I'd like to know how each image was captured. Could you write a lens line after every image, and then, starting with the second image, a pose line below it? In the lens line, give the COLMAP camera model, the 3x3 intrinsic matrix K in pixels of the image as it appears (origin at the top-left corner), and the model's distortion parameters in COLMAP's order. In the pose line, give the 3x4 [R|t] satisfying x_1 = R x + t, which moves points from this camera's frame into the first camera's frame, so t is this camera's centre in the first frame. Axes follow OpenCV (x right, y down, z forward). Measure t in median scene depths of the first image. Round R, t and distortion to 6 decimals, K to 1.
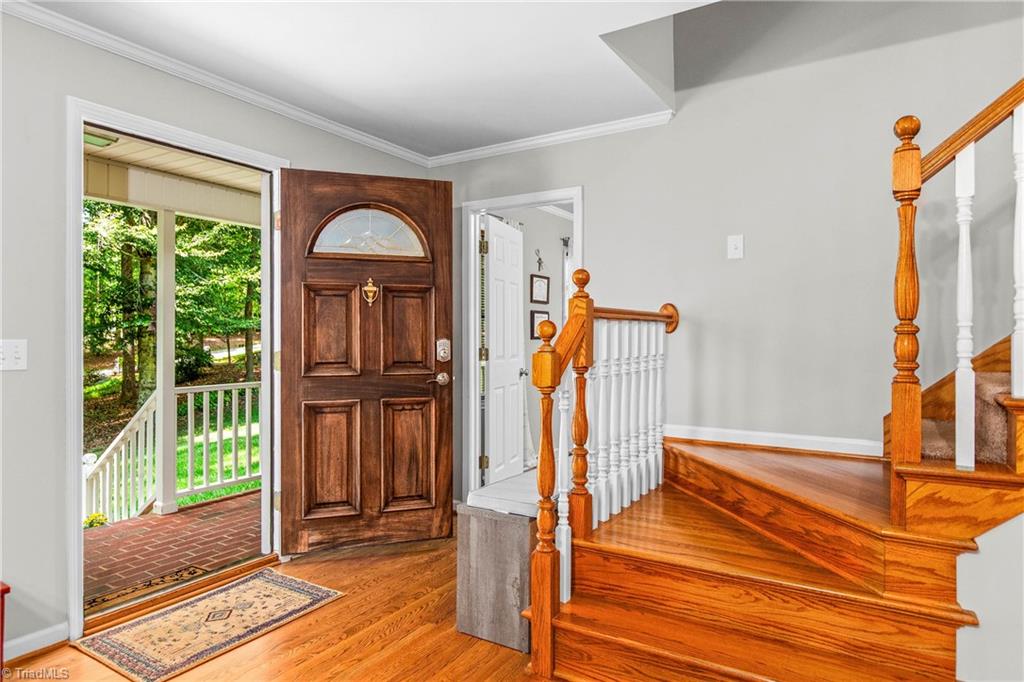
lens RADIAL K [[587.6, 0, 515.4], [0, 587.6, 333.9], [0, 0, 1]] dist [0.000422, -0.002946]
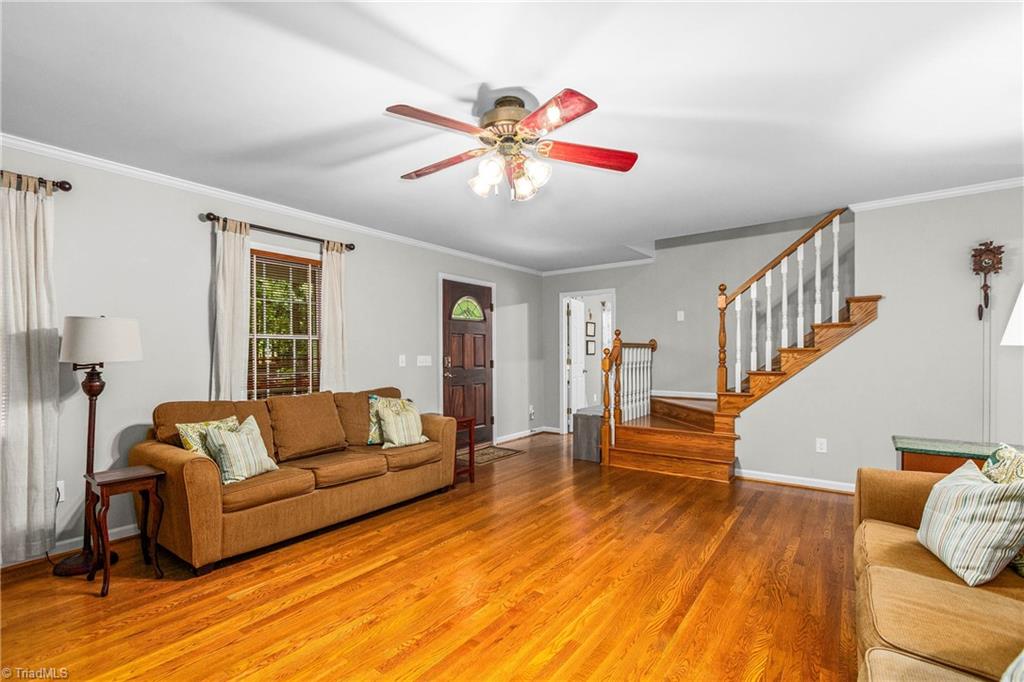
lens RADIAL K [[471.4, 0, 504.7], [0, 471.4, 351.2], [0, 0, 1]] dist [-0.001829, 0.000174]
pose [[0.995514, -0.005475, -0.094454, -0.216582], [0.005393, 0.999985, -0.001129, -0.006698], [0.094459, 0.000614, 0.995529, -1.317943]]
